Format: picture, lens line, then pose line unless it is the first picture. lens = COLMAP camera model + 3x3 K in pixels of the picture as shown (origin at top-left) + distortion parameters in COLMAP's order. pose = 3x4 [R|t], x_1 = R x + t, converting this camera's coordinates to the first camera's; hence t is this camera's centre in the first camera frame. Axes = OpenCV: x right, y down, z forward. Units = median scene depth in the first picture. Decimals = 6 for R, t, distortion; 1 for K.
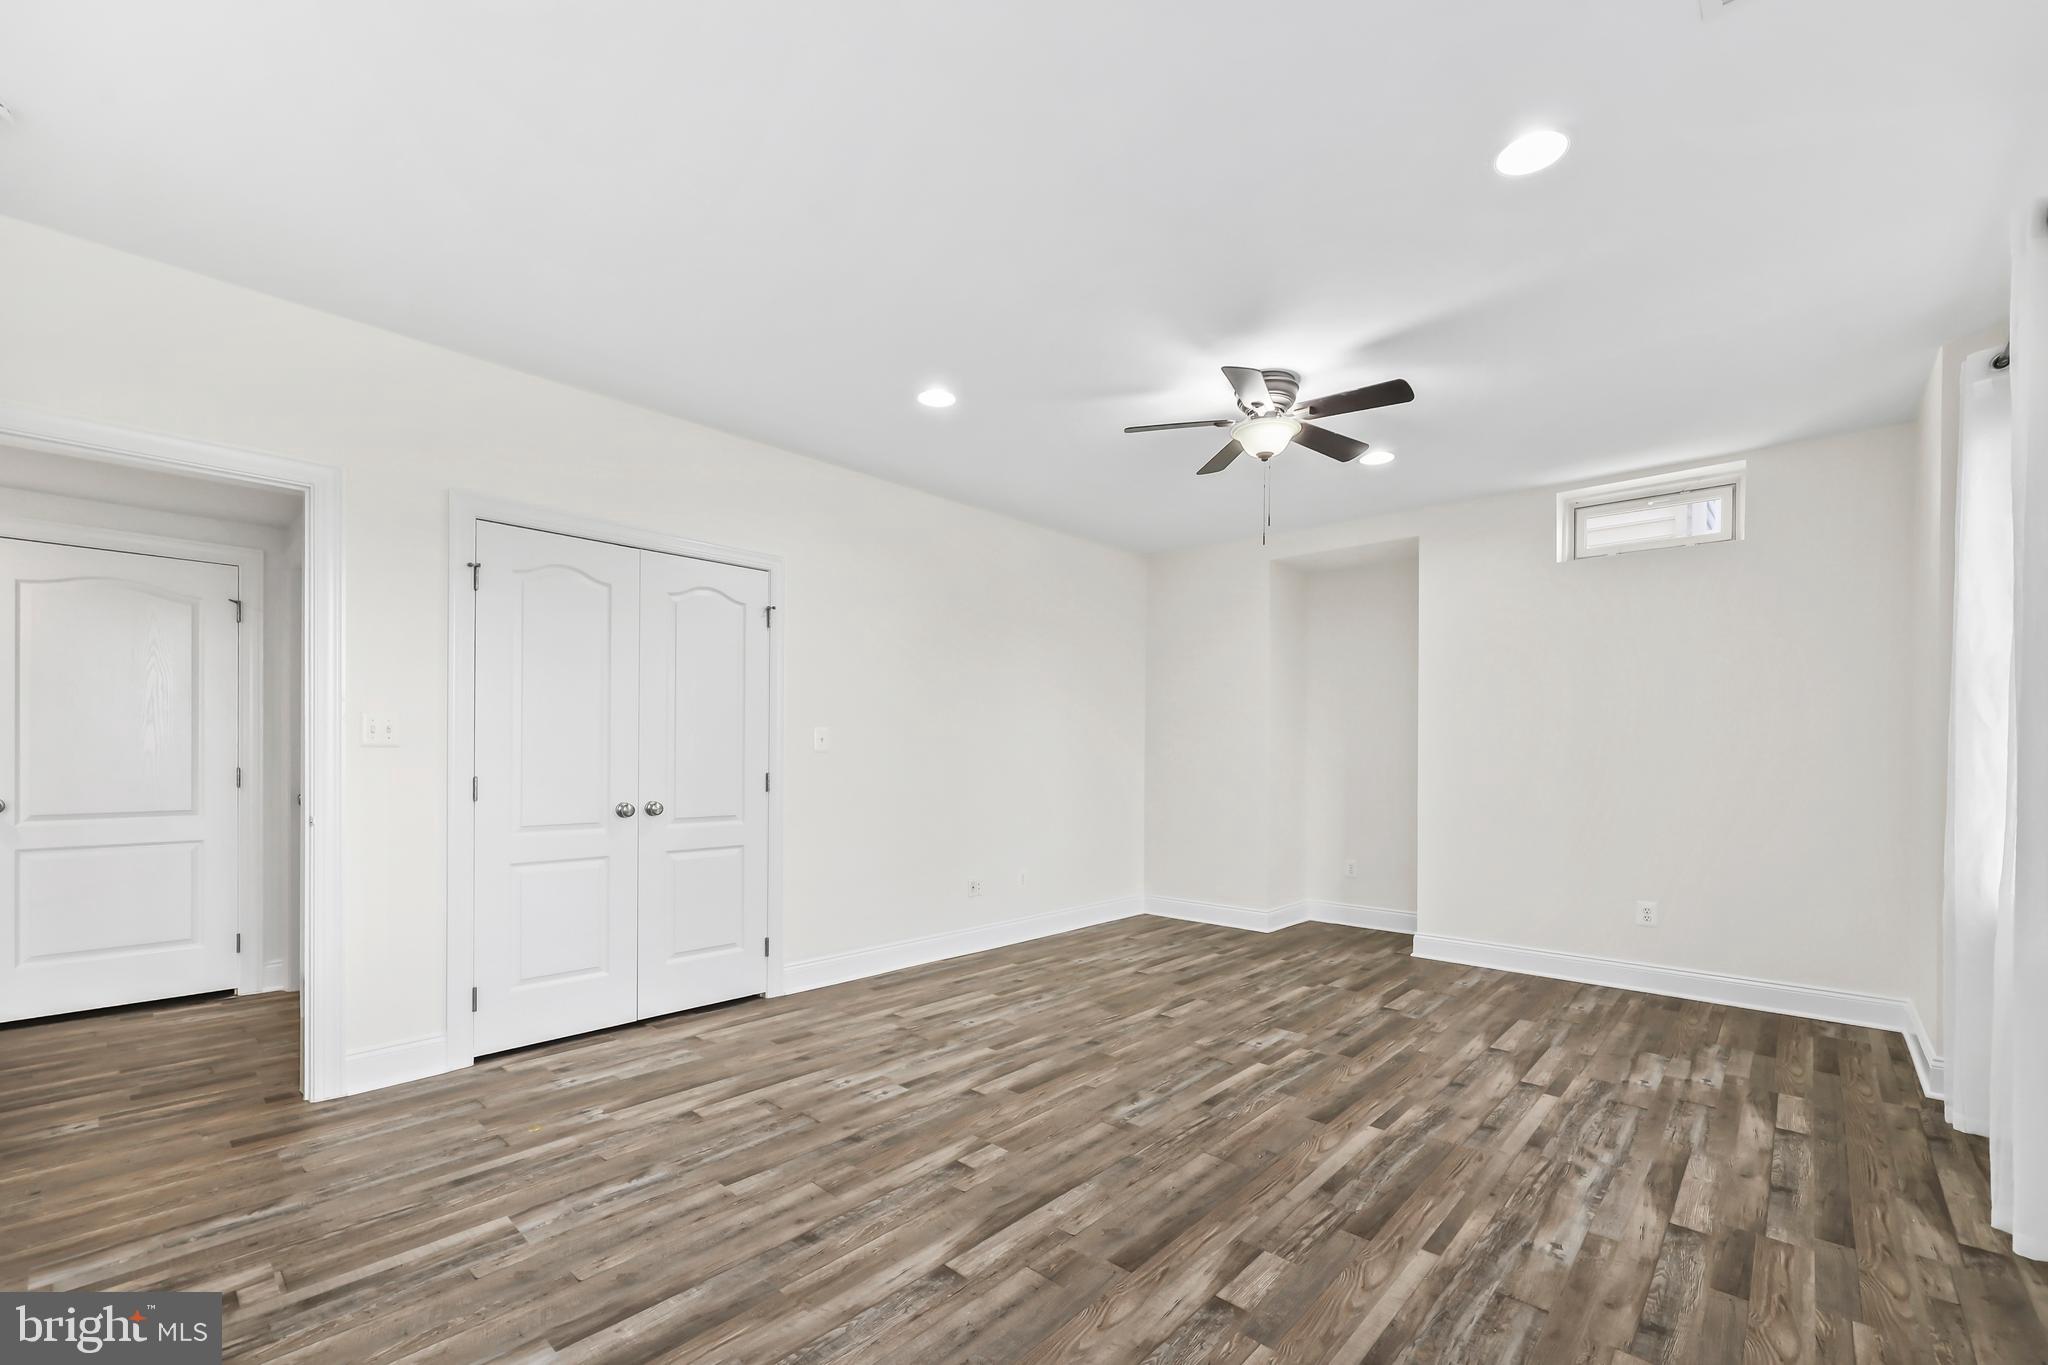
lens RADIAL K [[906.6, 0, 999.8], [0, 906.6, 748.4], [0, 0, 1]] dist [-0.004113, -0.000136]
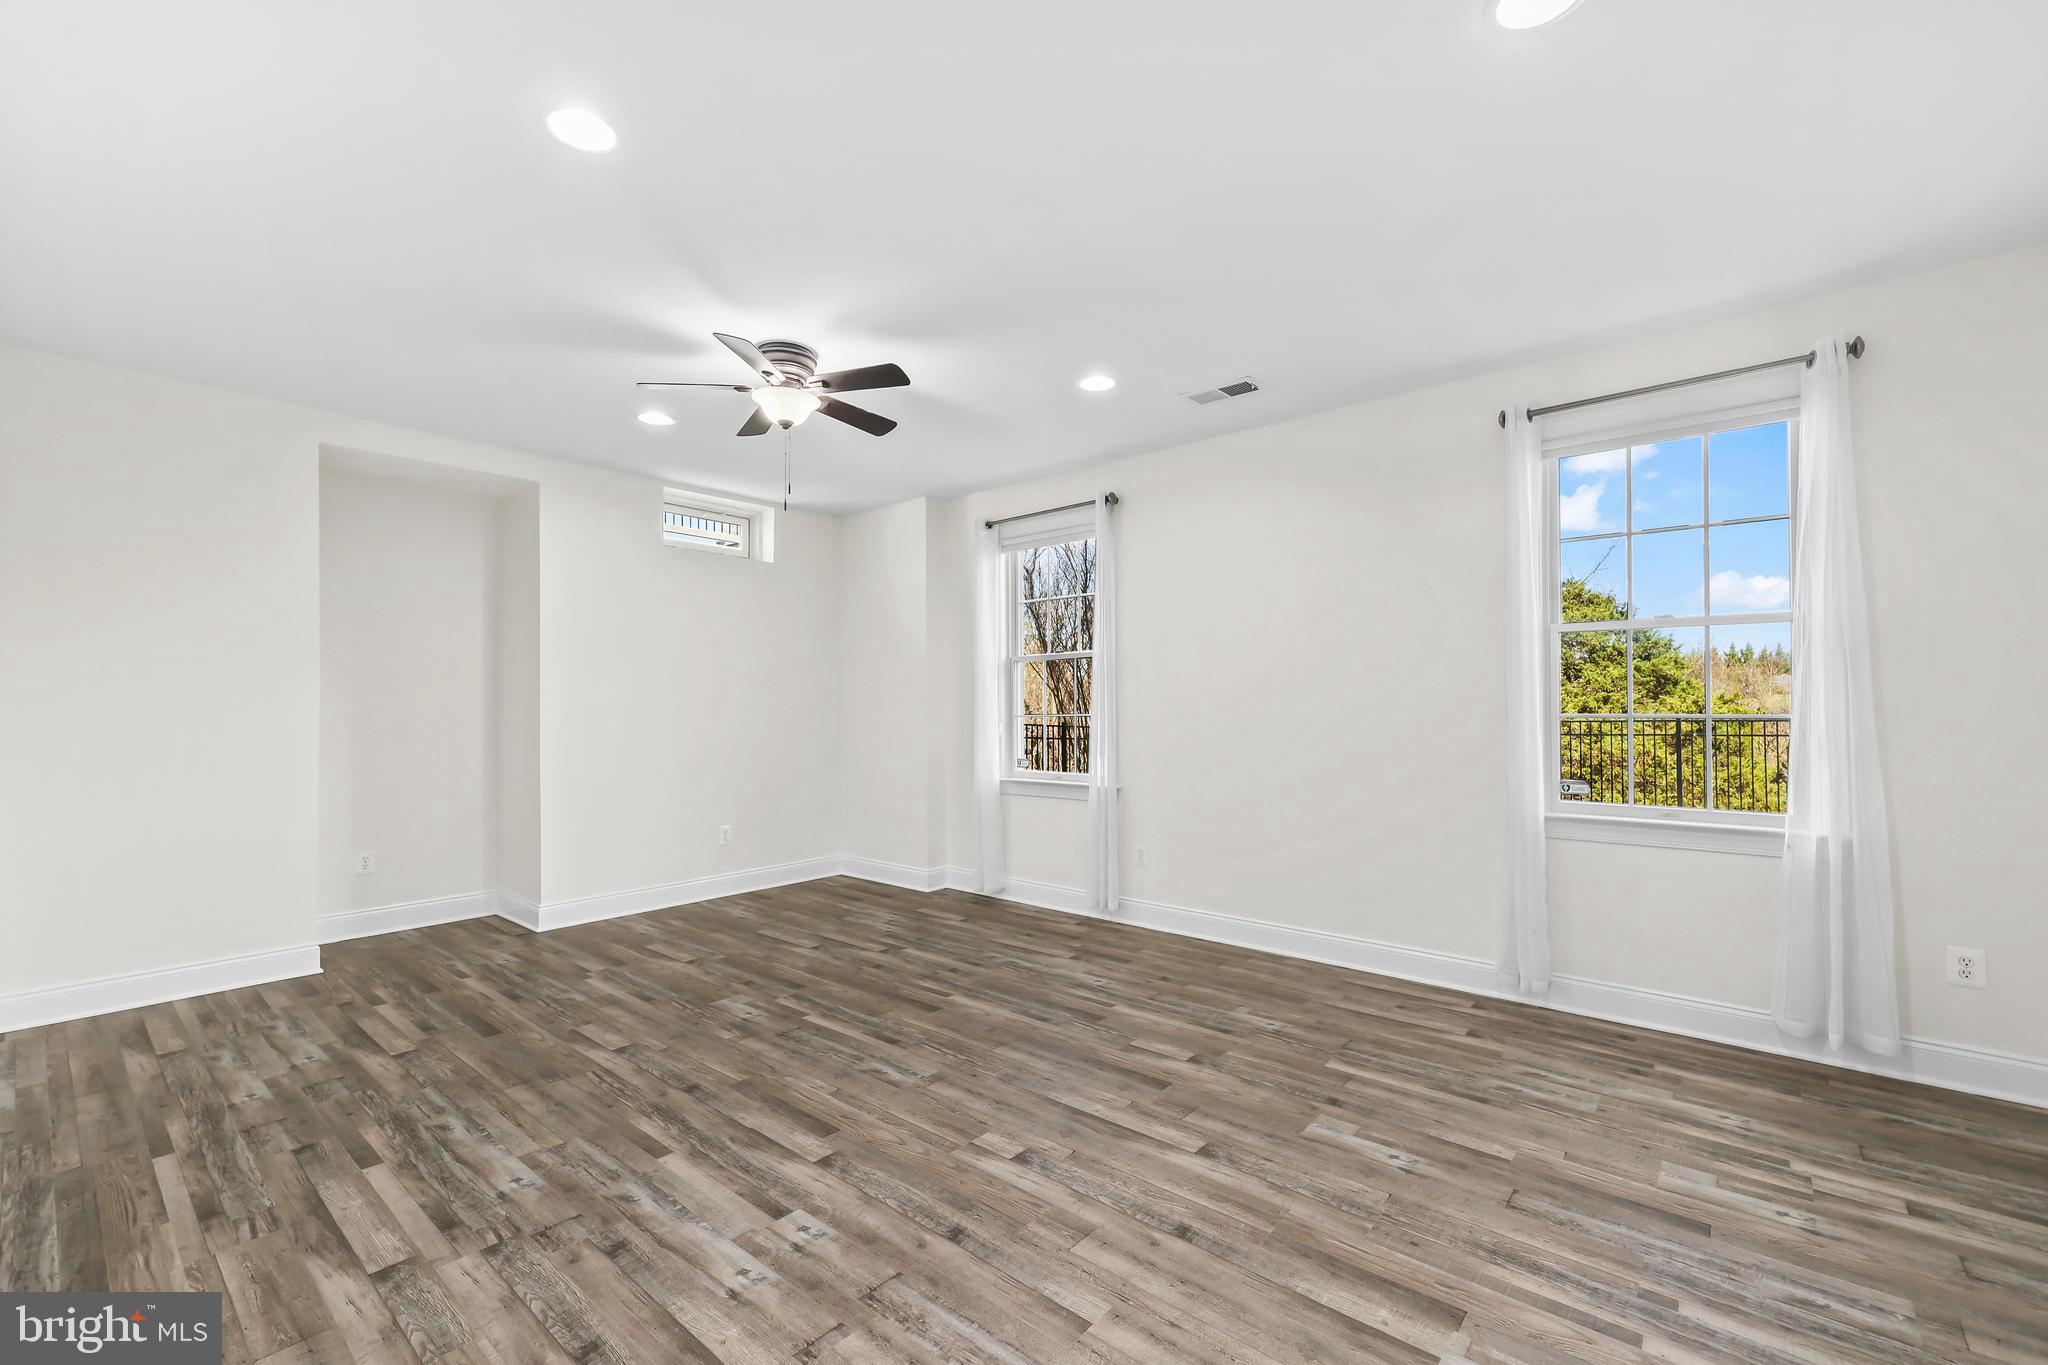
lens RADIAL K [[835.9, 0, 1023.7], [0, 835.9, 693.6], [0, 0, 1]] dist [0.002847, 0.000621]
pose [[-0.063808, 0.008892, 0.997923, -0.763959], [0.001170, 0.999960, -0.008835, -0.032757], [-0.997962, 0.000604, -0.063816, 0.832699]]
